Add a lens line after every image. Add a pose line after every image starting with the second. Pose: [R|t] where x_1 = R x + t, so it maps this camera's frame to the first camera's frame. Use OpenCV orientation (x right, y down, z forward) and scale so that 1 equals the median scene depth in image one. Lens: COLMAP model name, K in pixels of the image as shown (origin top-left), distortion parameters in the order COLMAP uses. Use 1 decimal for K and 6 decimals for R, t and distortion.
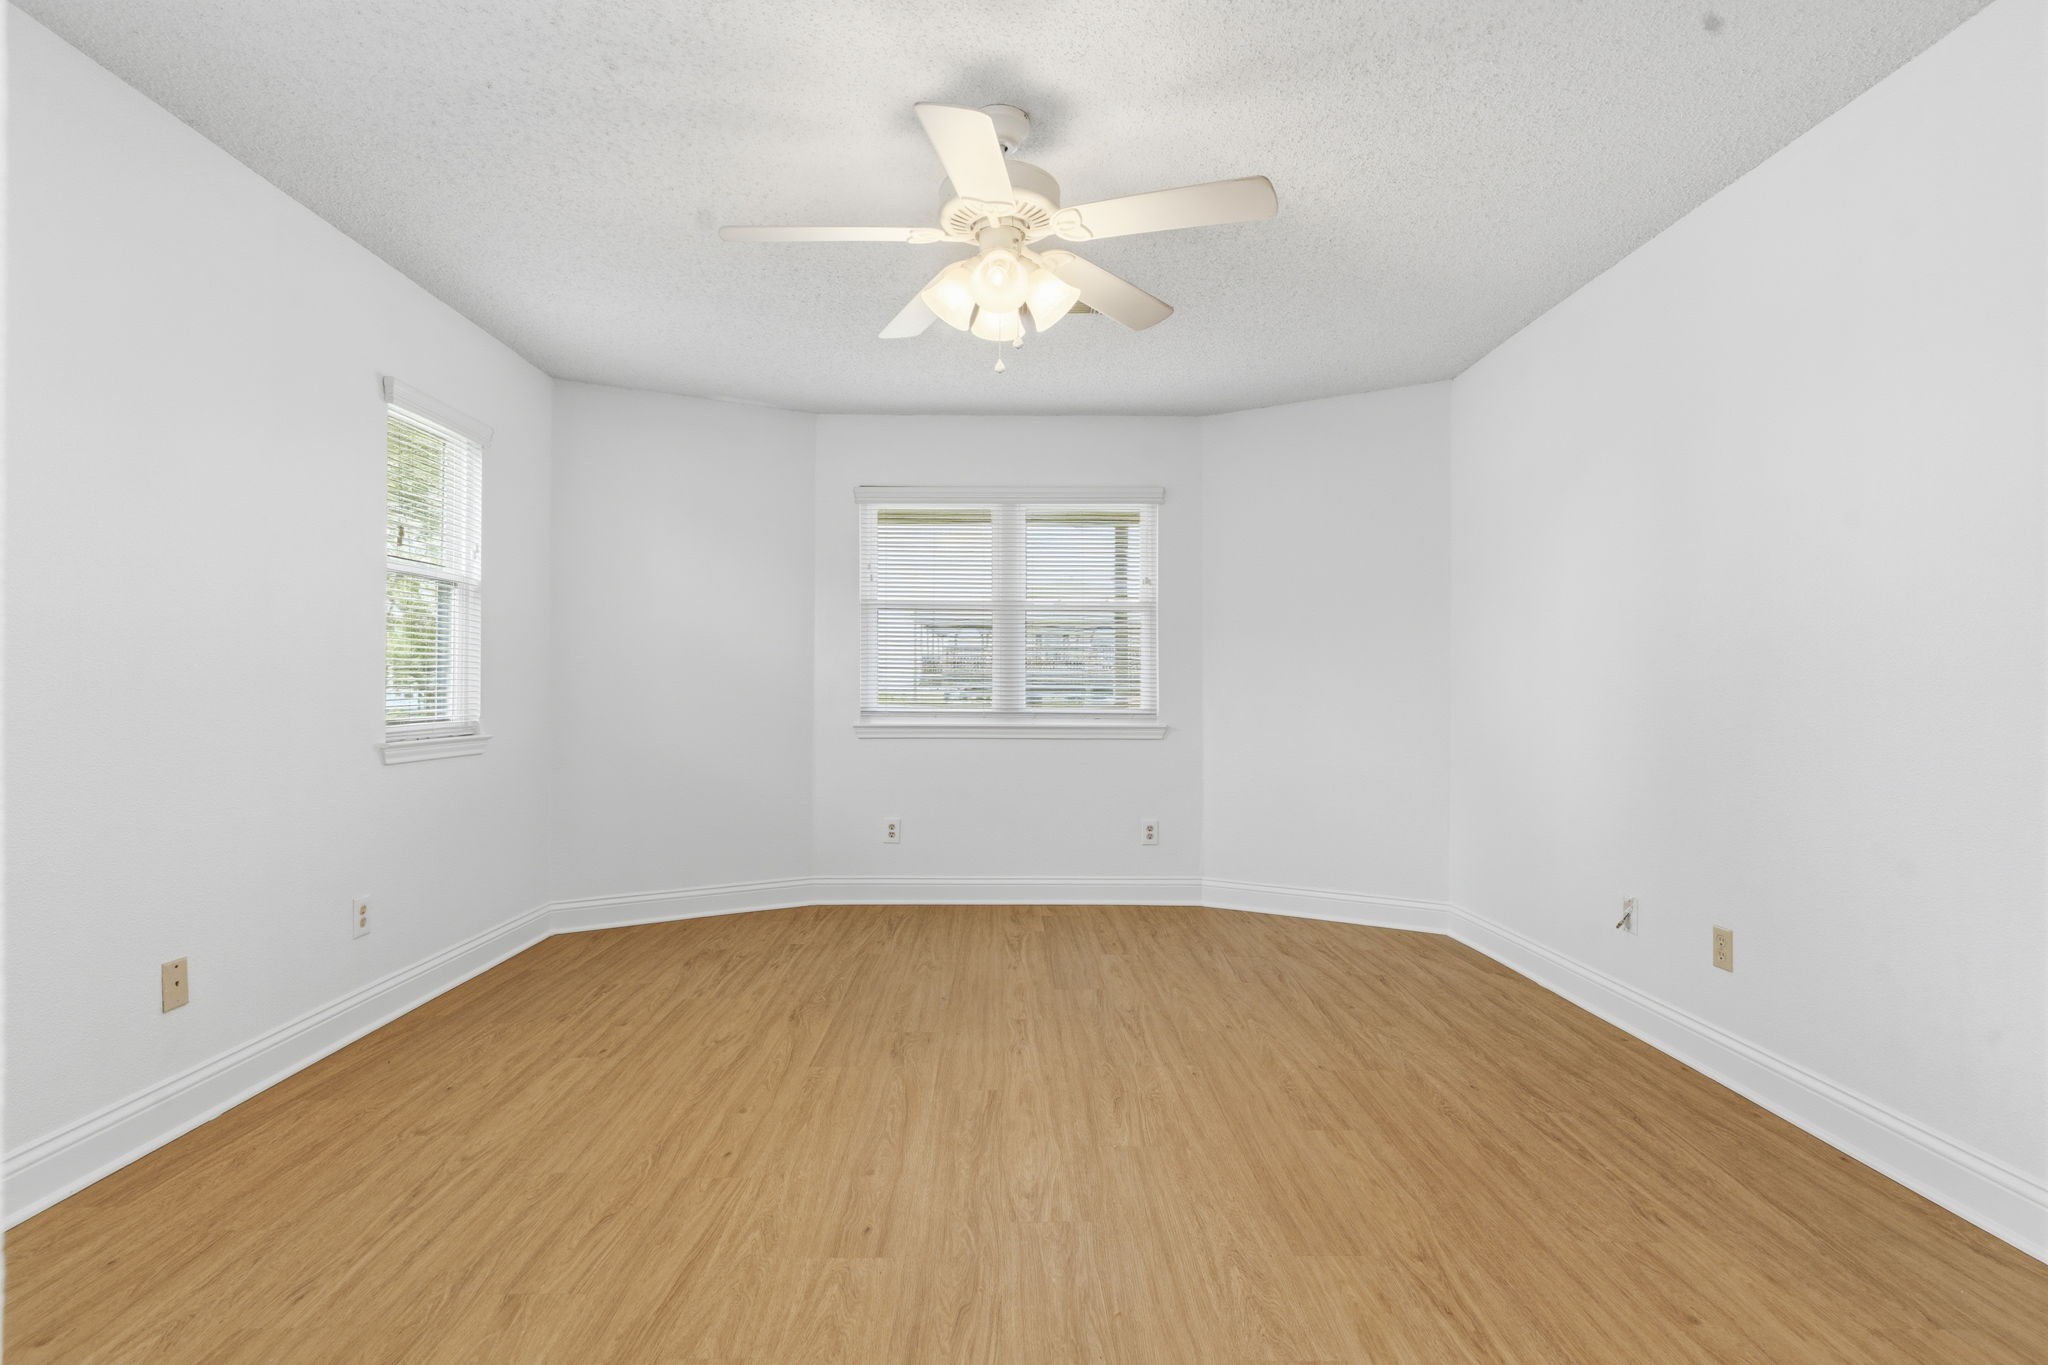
lens RADIAL K [[977.2, 0, 992.1], [0, 977.2, 684.1], [0, 0, 1]] dist [0.002251, 0.000803]
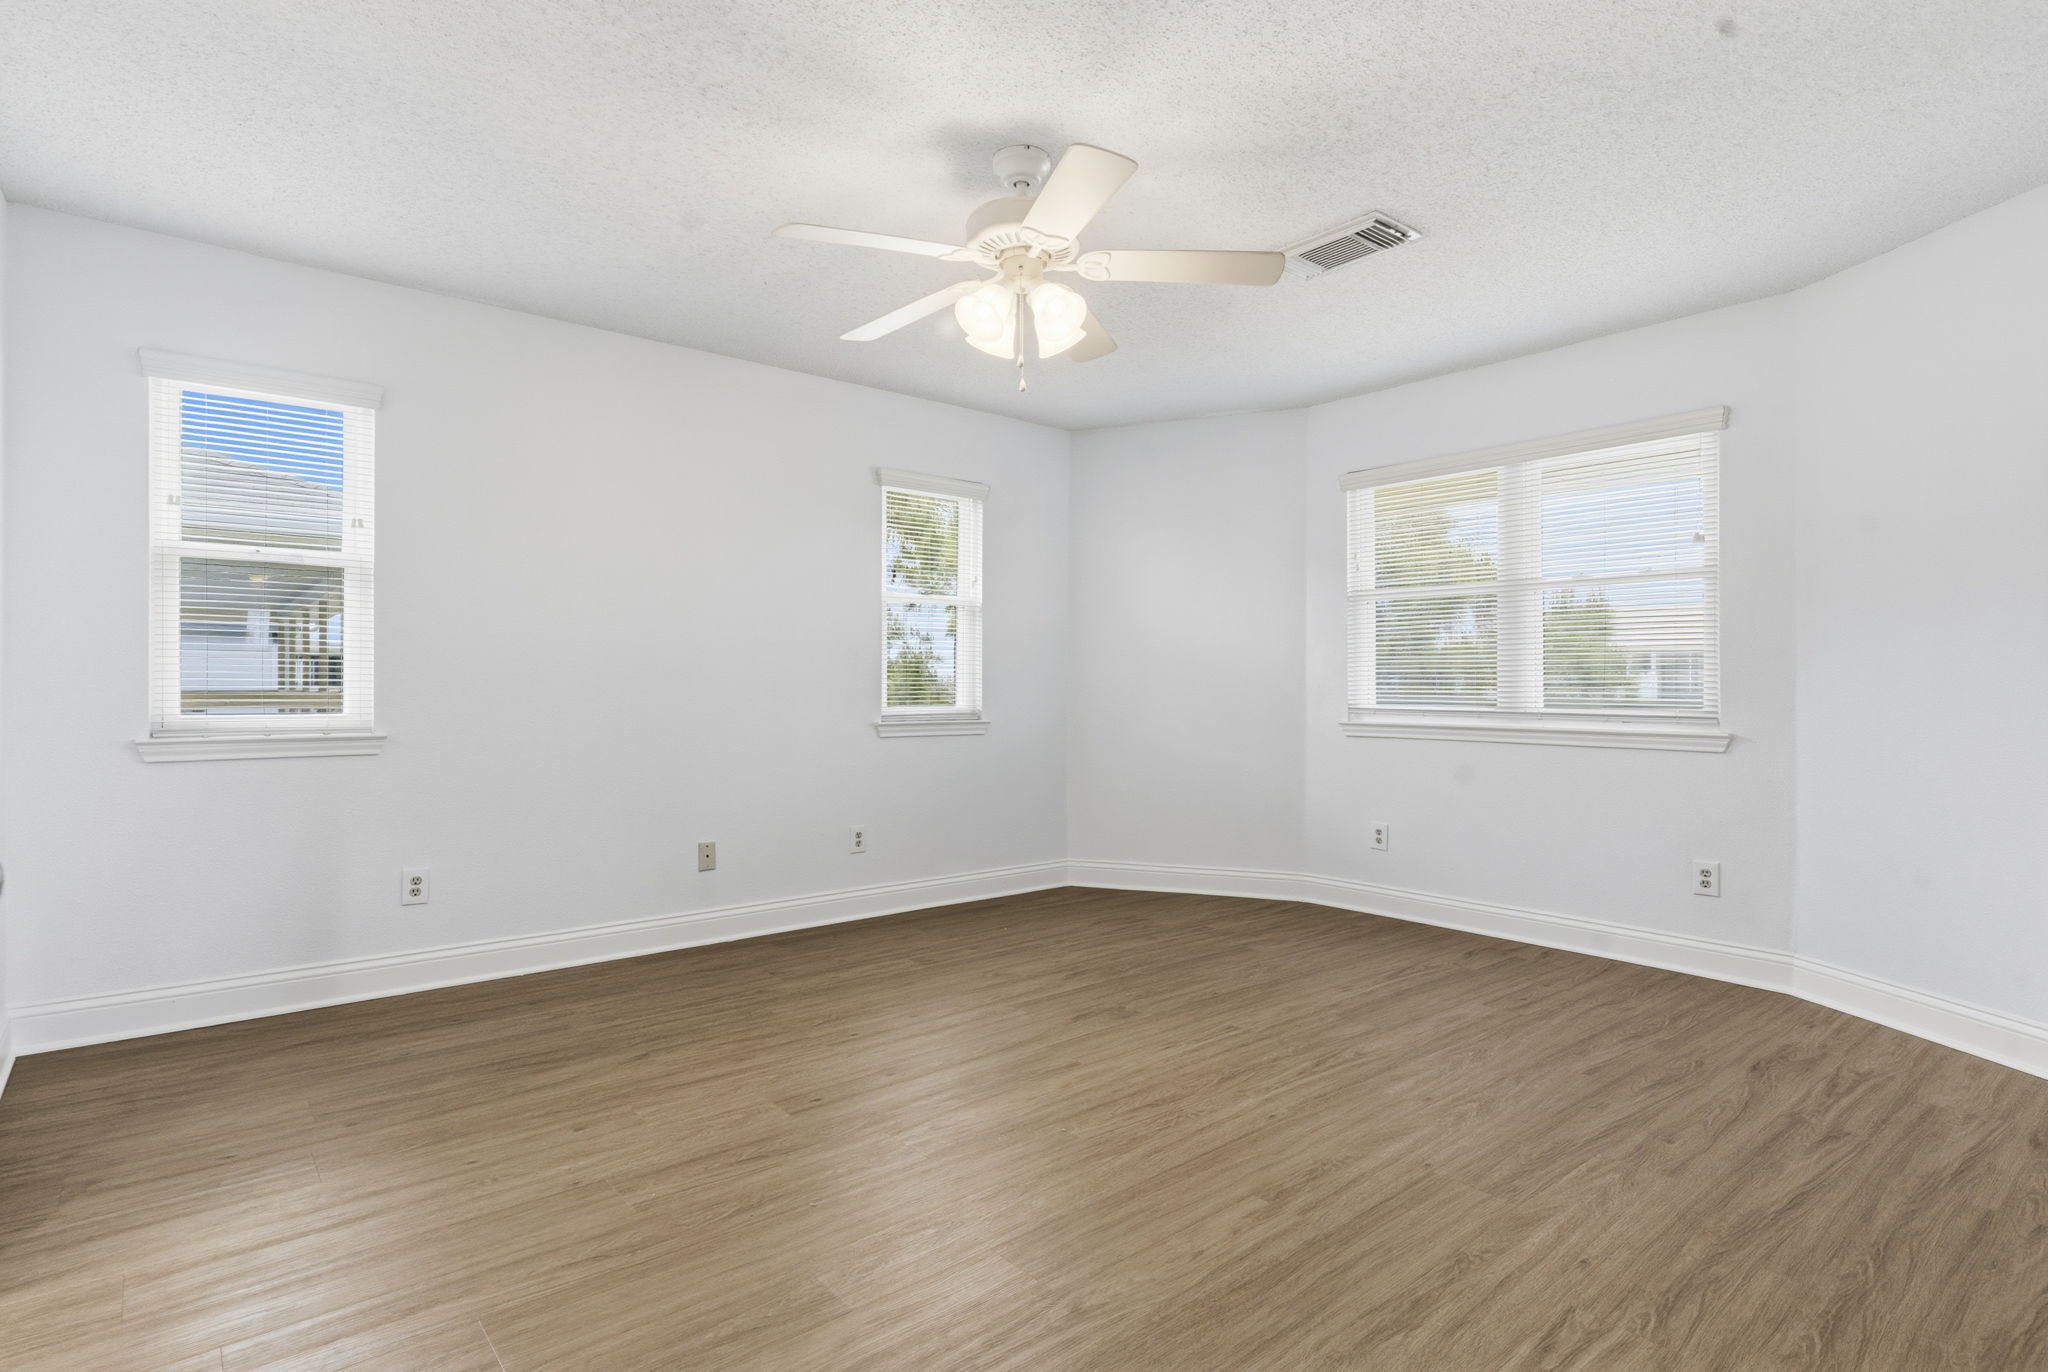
lens RADIAL K [[977.4, 0, 1024.0], [0, 977.4, 686.0], [0, 0, 1]] dist [0.004511, 0.002015]
pose [[0.661629, -0.002692, -0.749826, 0.629729], [0.004685, 0.999989, 0.000544, 0.007021], [0.749817, -0.003873, 0.661634, 0.215598]]
